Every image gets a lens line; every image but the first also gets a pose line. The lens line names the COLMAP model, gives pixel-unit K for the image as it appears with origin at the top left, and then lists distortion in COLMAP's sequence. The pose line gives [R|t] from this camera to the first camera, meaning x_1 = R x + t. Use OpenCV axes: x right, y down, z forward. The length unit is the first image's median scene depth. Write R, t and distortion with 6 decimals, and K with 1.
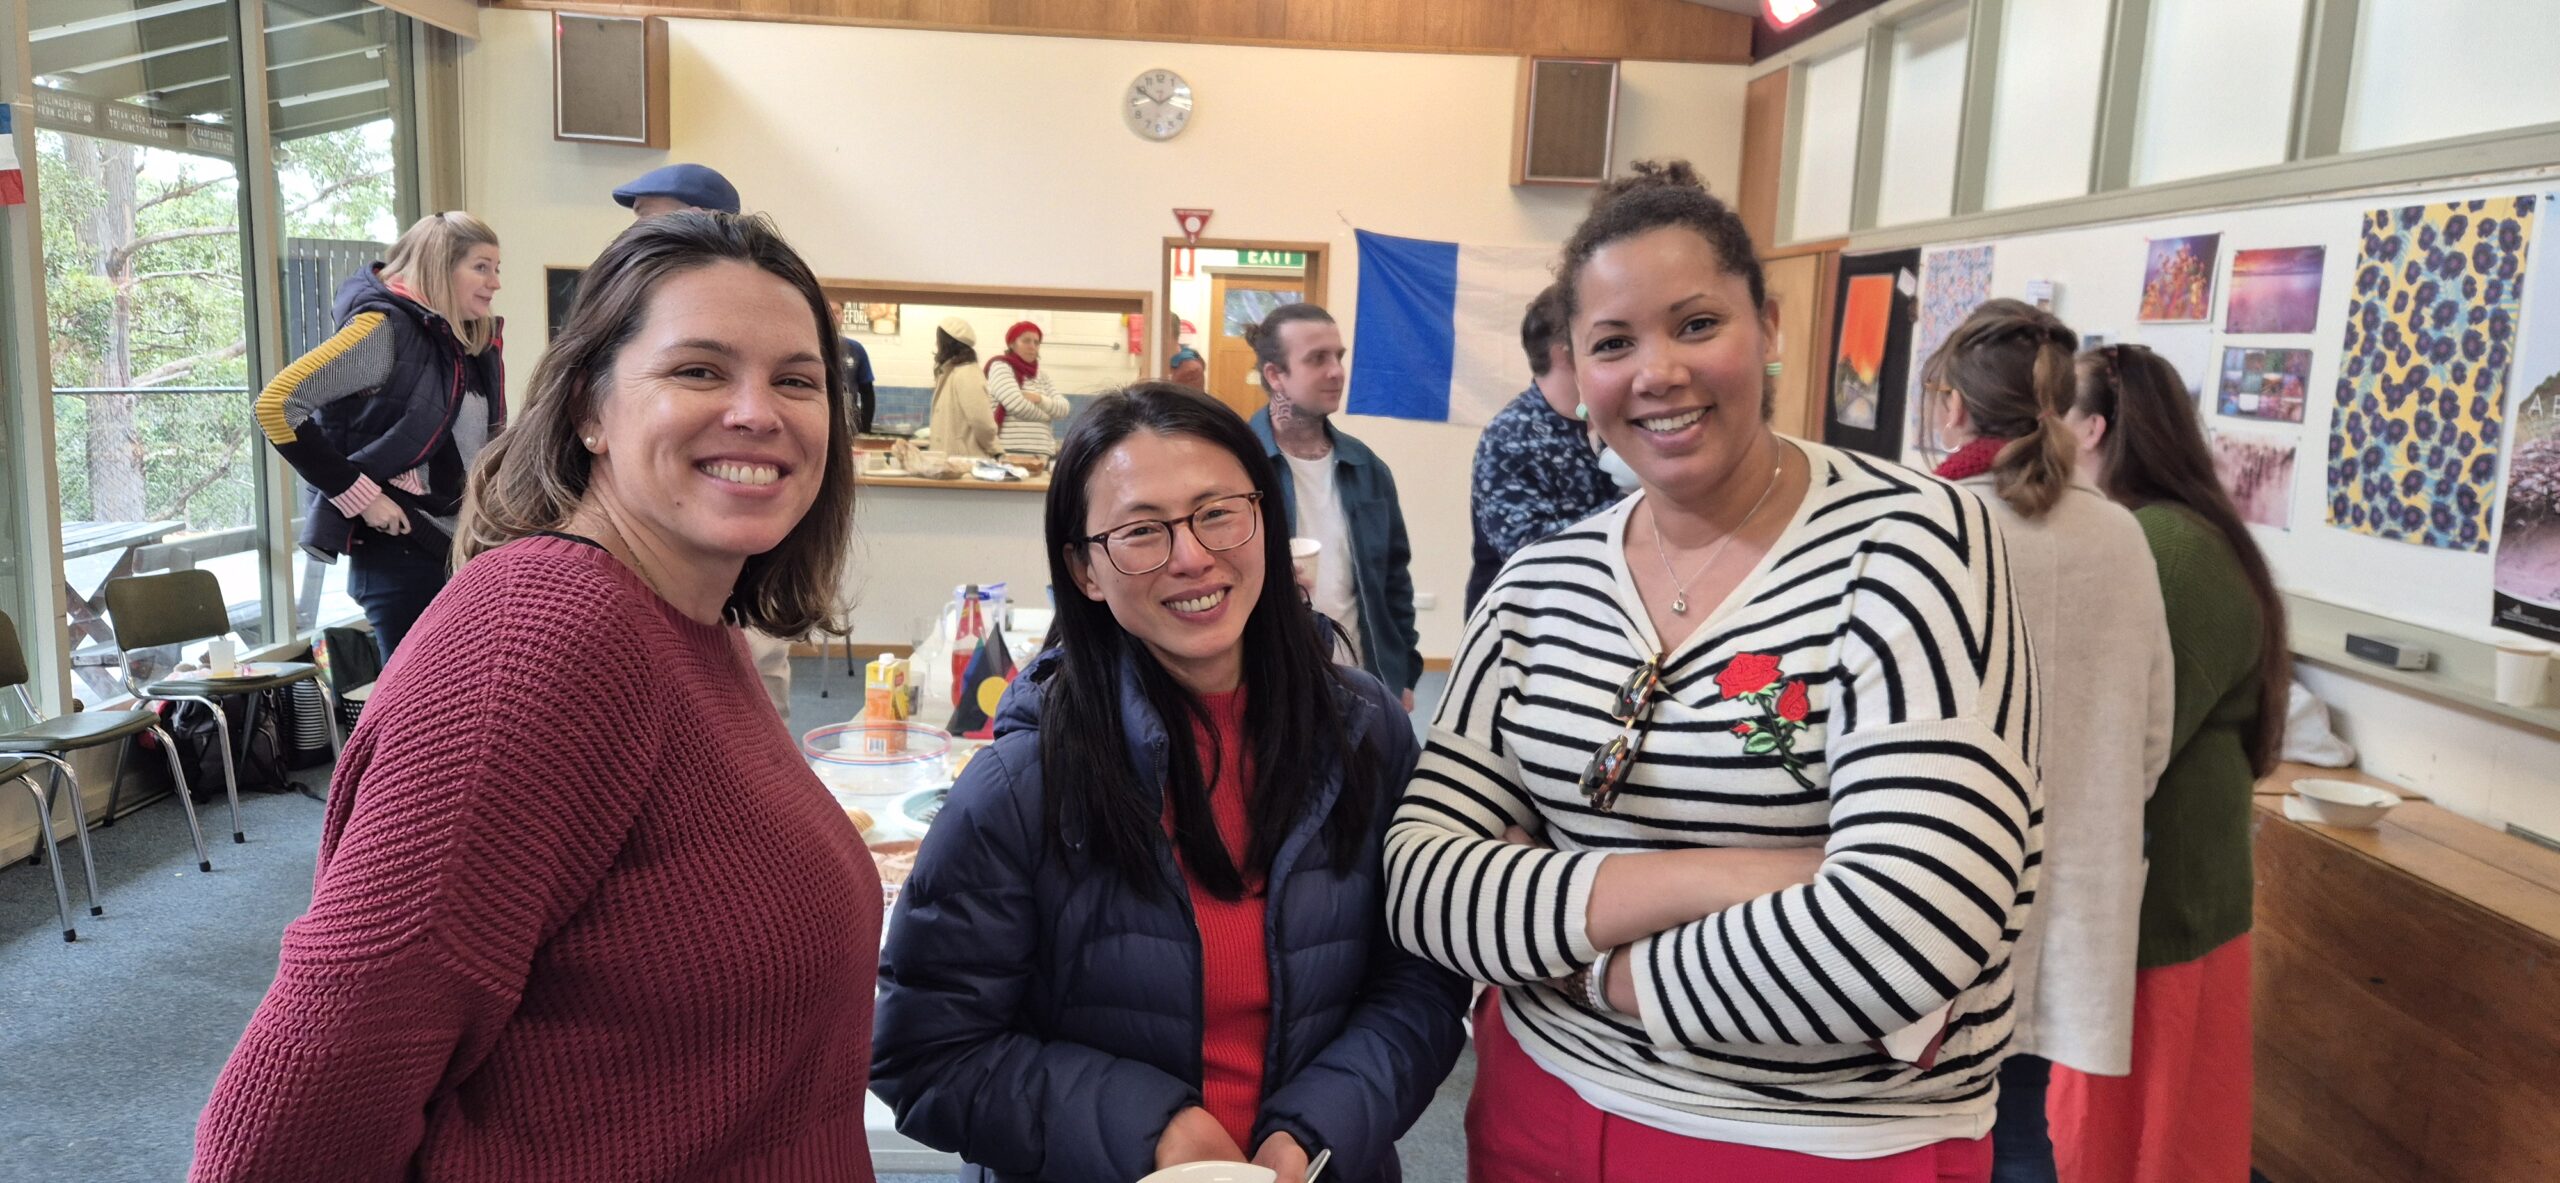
lens RADIAL K [[1768.6, 0, 1280.0], [0, 1768.6, 591.5], [0, 0, 1]] dist [0.001105, -0.069606]
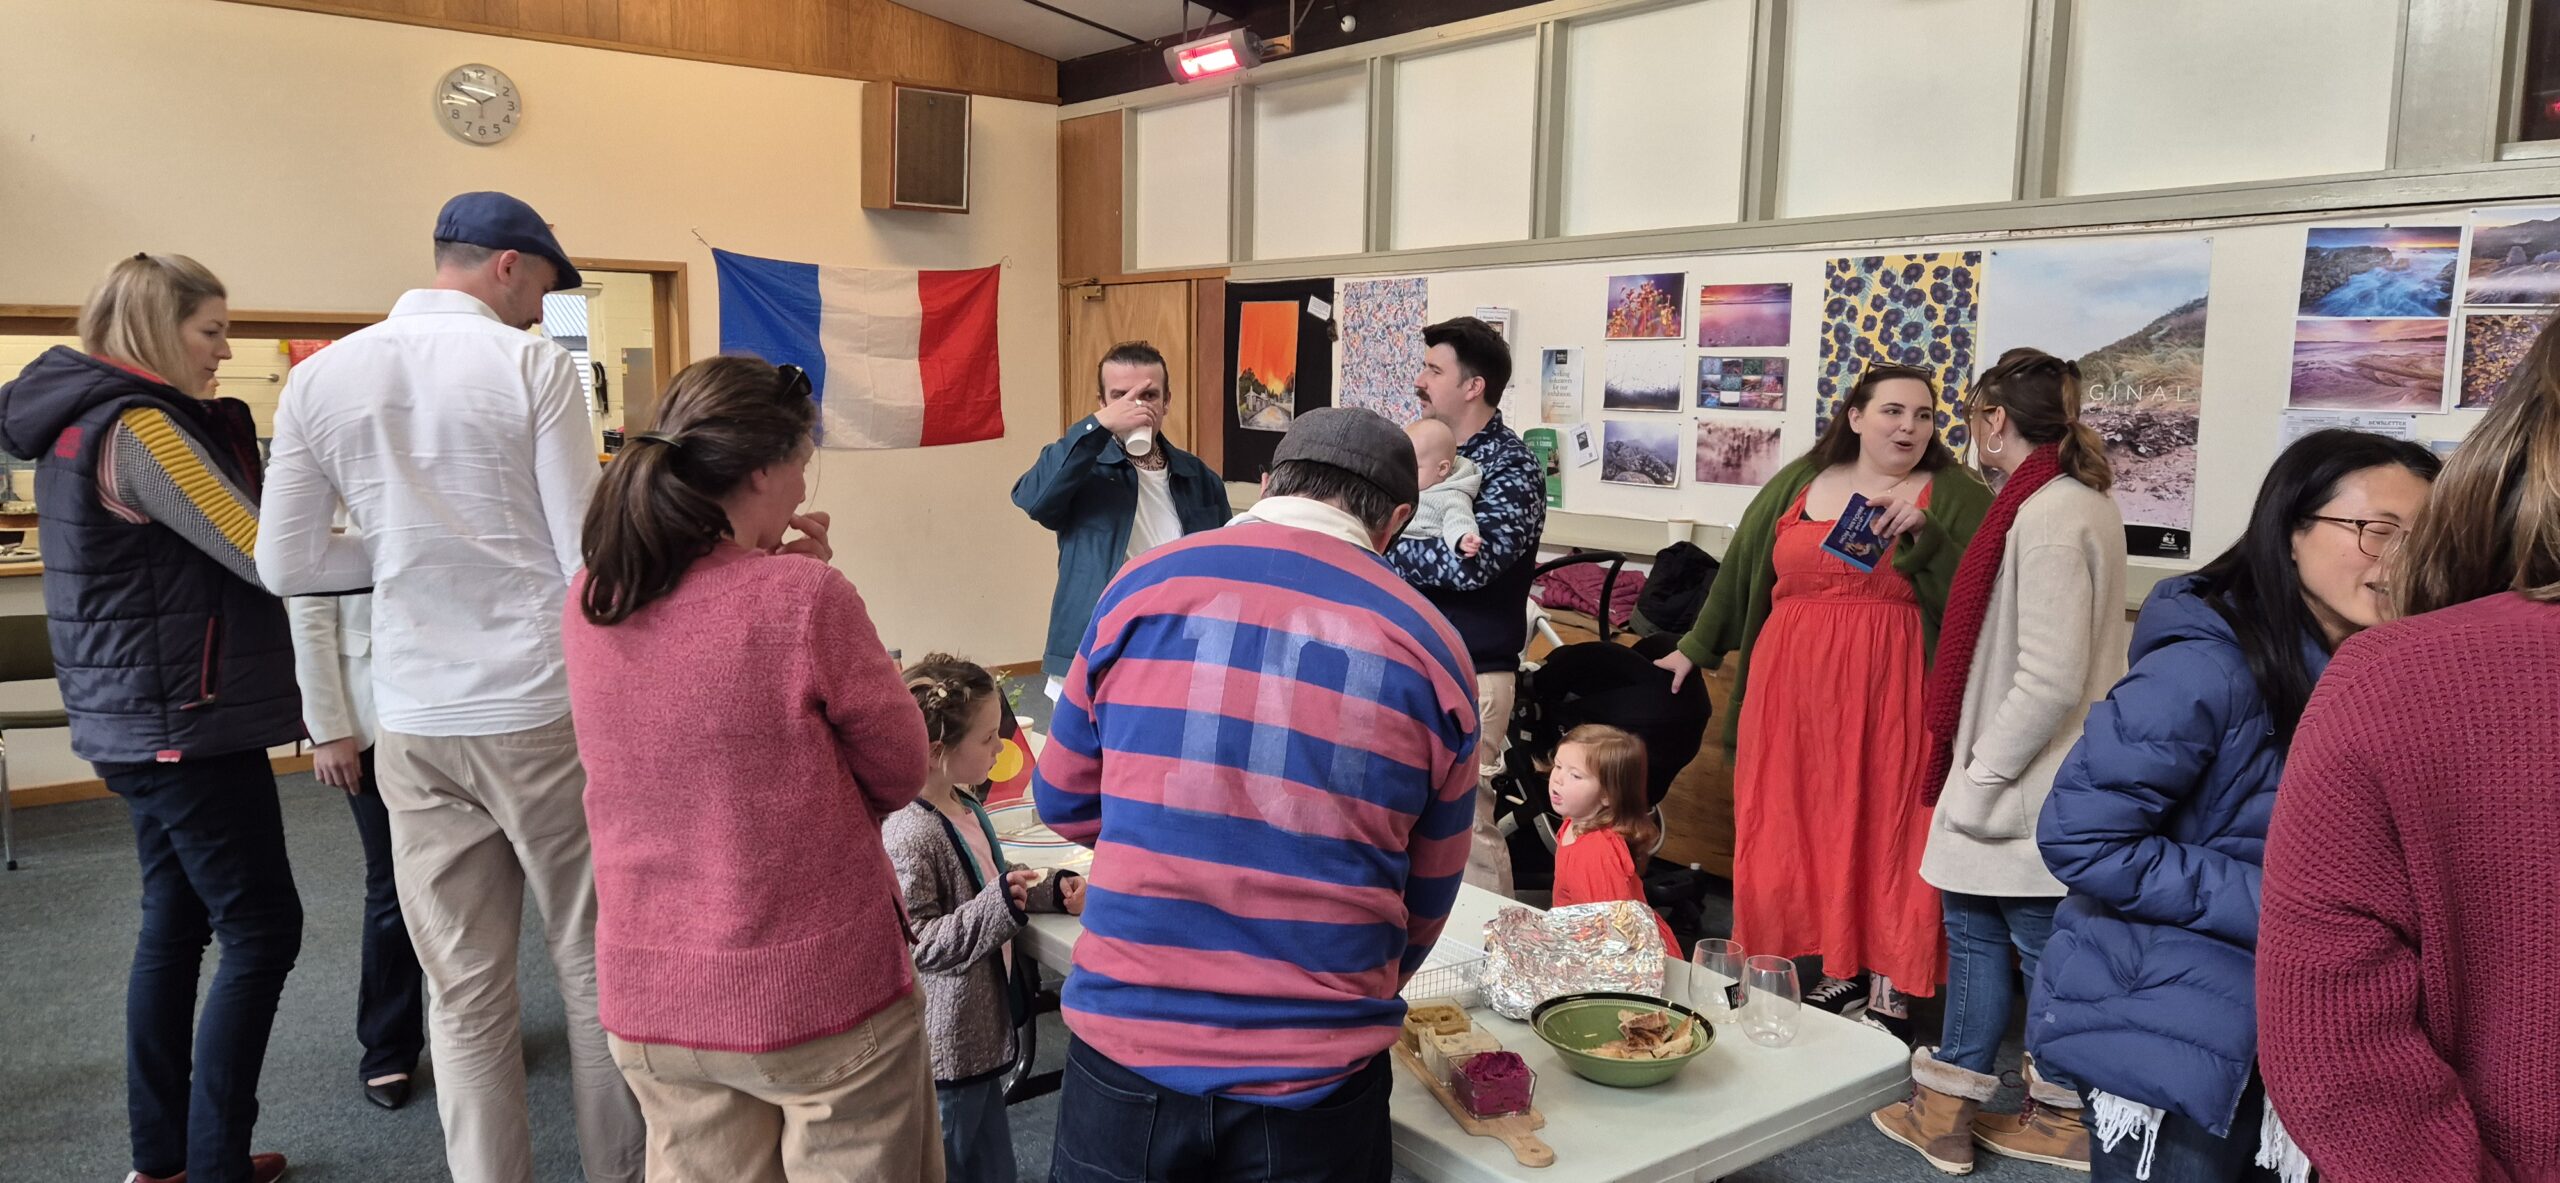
lens RADIAL K [[1768.6, 0, 1280.0], [0, 1768.6, 591.5], [0, 0, 1]] dist [0.001105, -0.069606]
pose [[0.801072, -0.088115, 0.592046, -0.598303], [0.094984, 0.995286, 0.019610, -0.019342], [-0.590983, 0.040526, 0.805665, 0.115671]]
